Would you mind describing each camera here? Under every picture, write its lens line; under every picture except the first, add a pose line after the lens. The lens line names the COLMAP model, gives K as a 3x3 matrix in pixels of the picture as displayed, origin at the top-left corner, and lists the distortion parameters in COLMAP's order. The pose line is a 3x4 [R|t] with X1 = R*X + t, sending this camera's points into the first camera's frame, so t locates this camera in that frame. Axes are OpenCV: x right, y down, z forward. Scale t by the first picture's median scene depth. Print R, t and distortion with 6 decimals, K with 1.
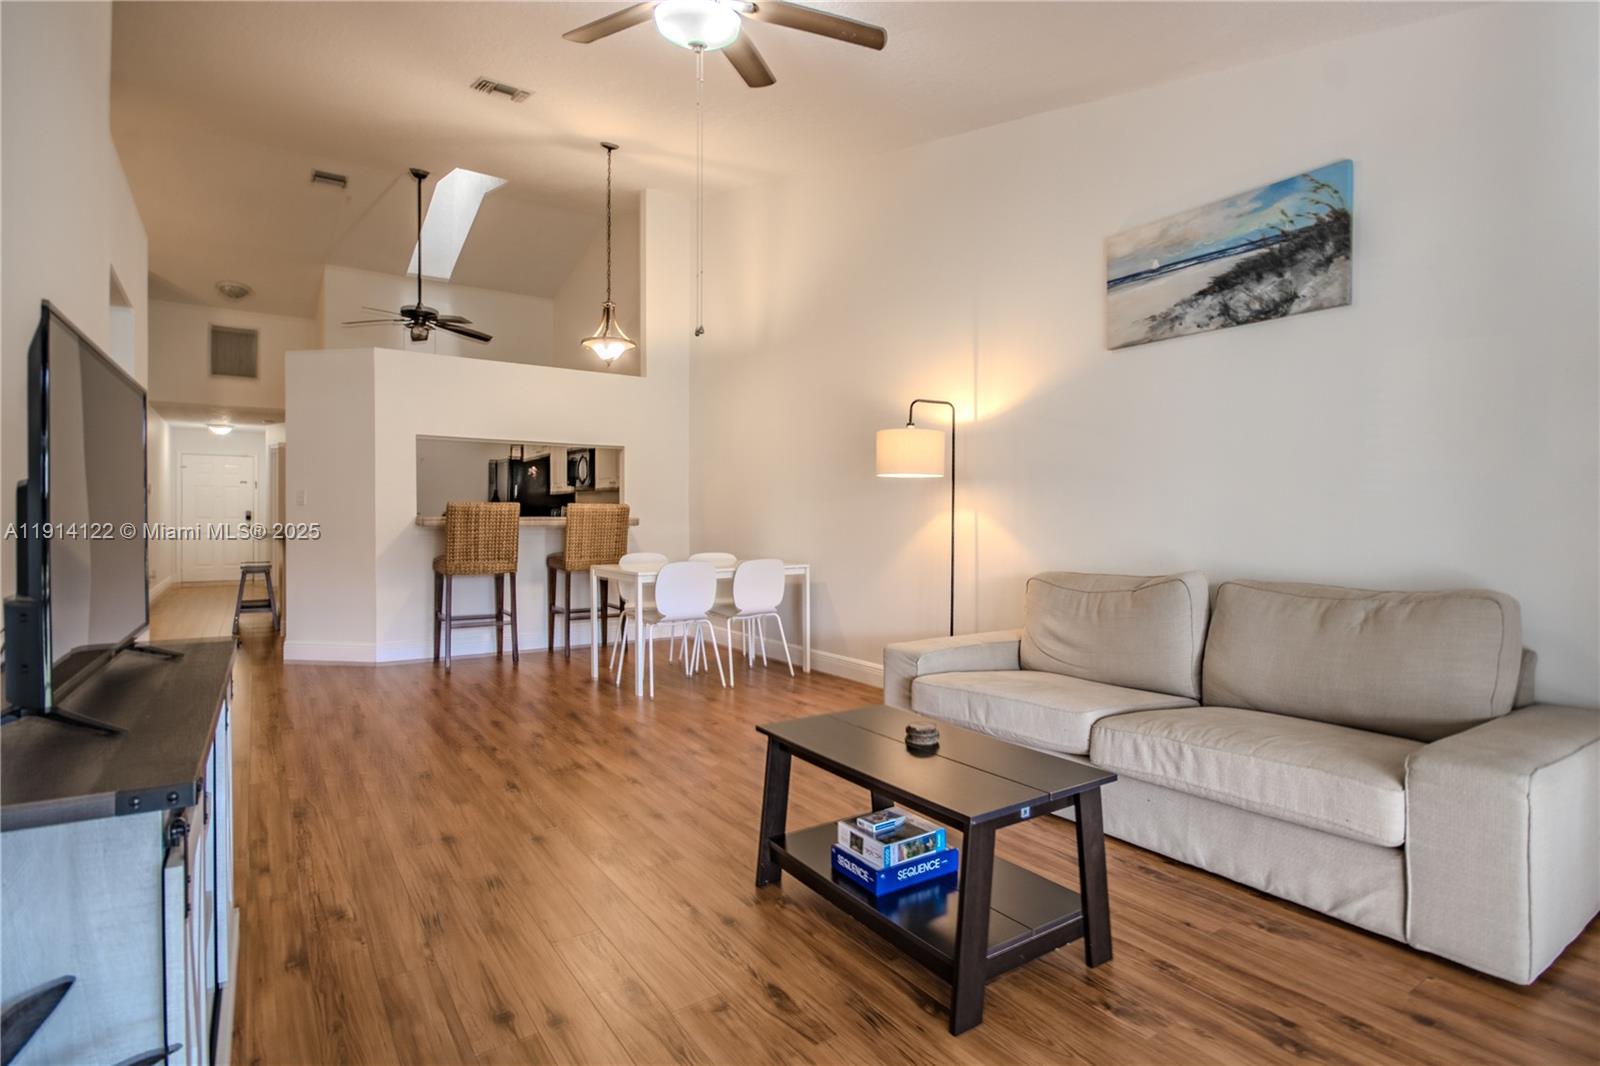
lens RADIAL K [[782.5, 0, 800.0], [0, 782.5, 533.0], [0, 0, 1]] dist [-0.012874, 0.000332]
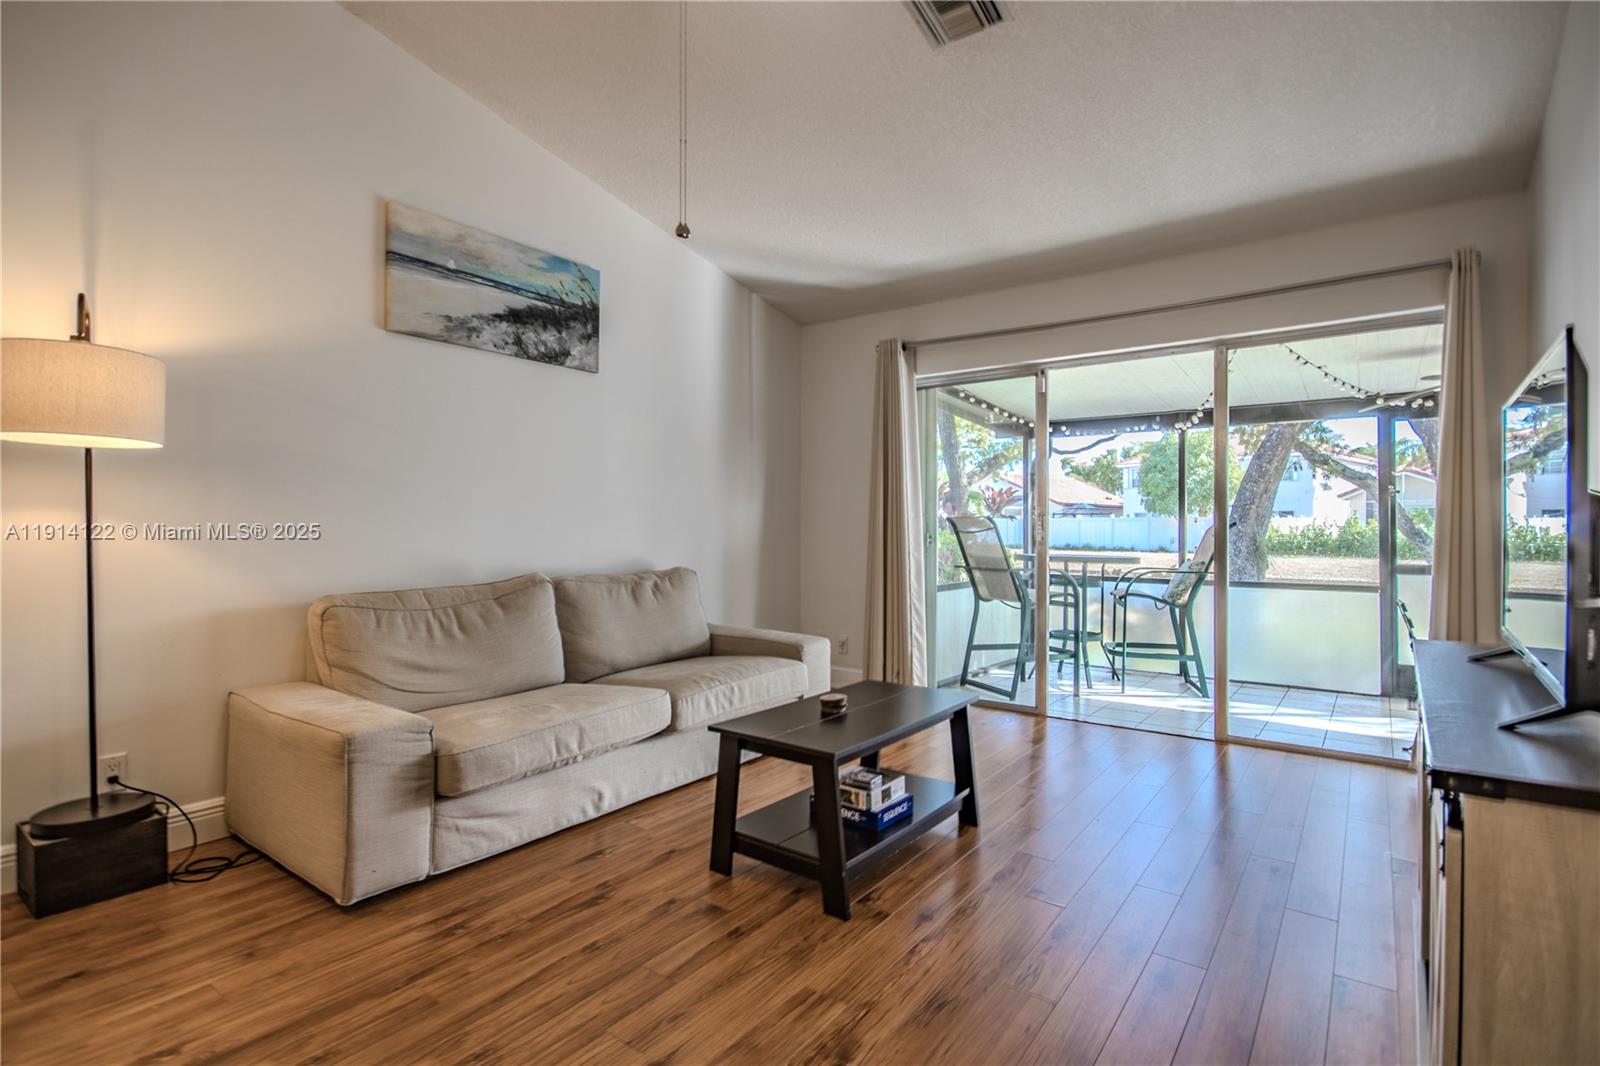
lens RADIAL K [[775.9, 0, 828.5], [0, 775.9, 532.5], [0, 0, 1]] dist [-0.011984, -0.000077]
pose [[-0.346436, -0.006878, 0.938048, -0.685900], [0.012233, 0.999855, 0.011849, -0.017611], [-0.937994, 0.015580, -0.346301, 1.002397]]
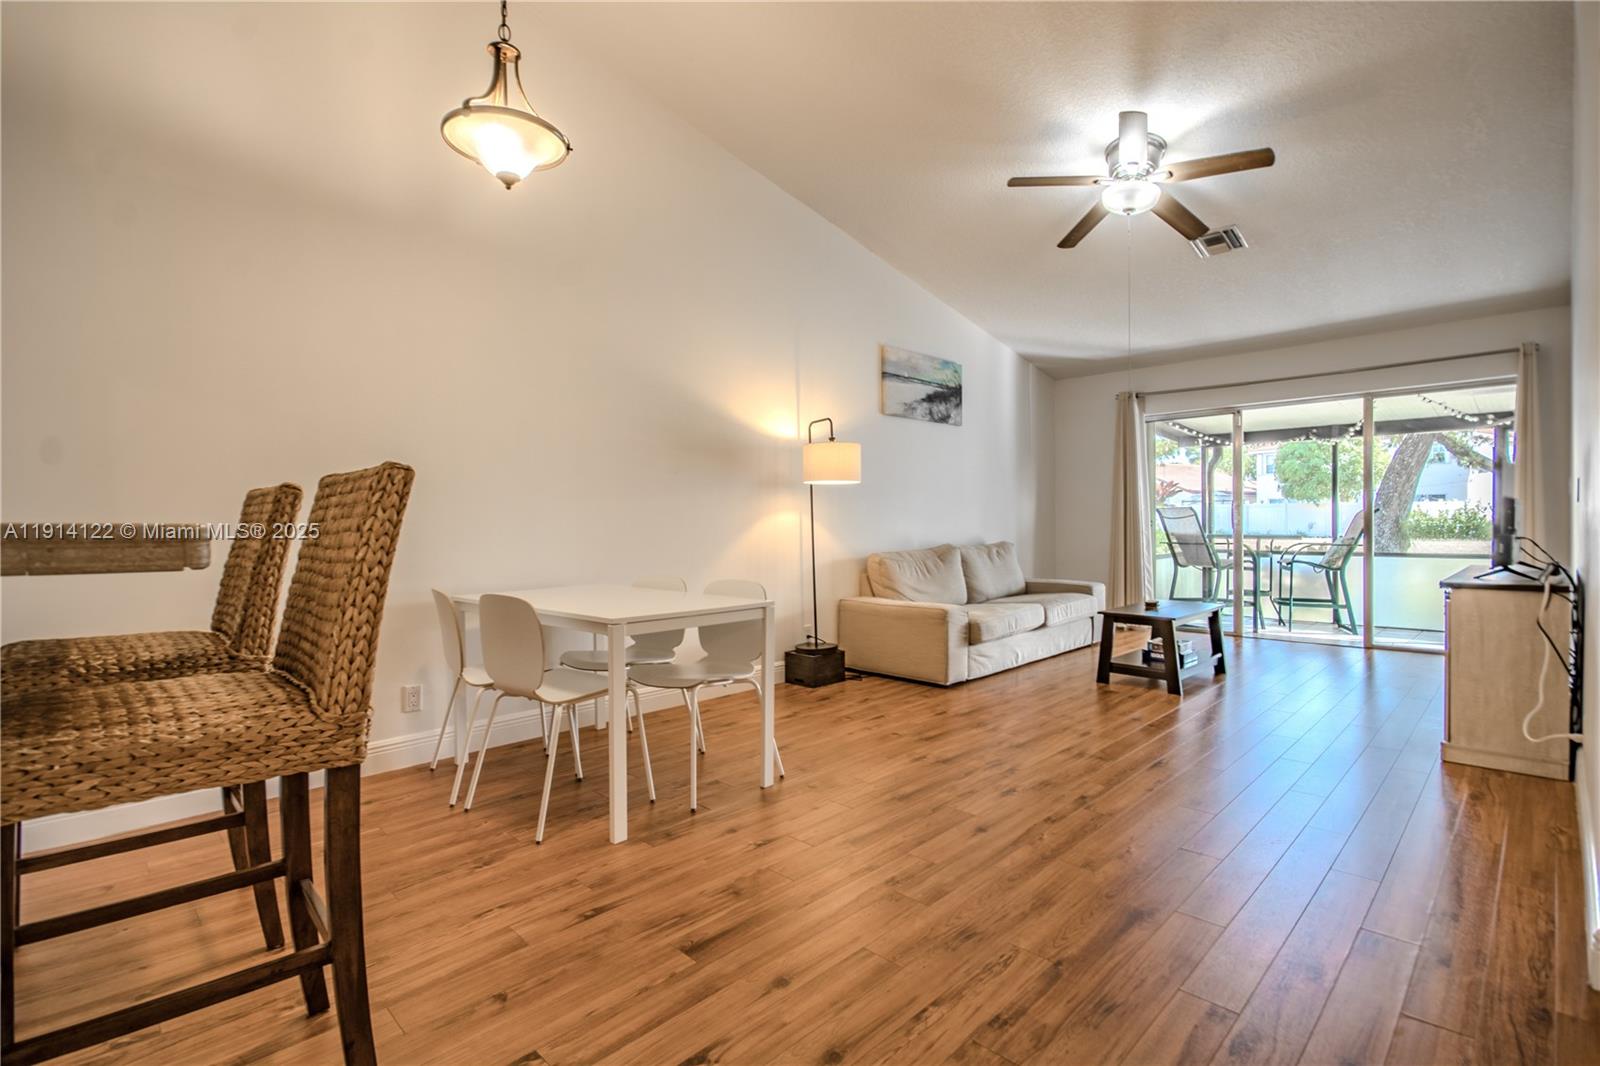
lens RADIAL K [[782.5, 0, 800.0], [0, 782.5, 533.0], [0, 0, 1]] dist [-0.012874, 0.000332]
pose [[-0.194232, -0.014009, 0.980856, -1.396143], [0.026927, 0.999445, 0.019606, -0.027602], [-0.980586, 0.030220, -0.193747, 1.779165]]
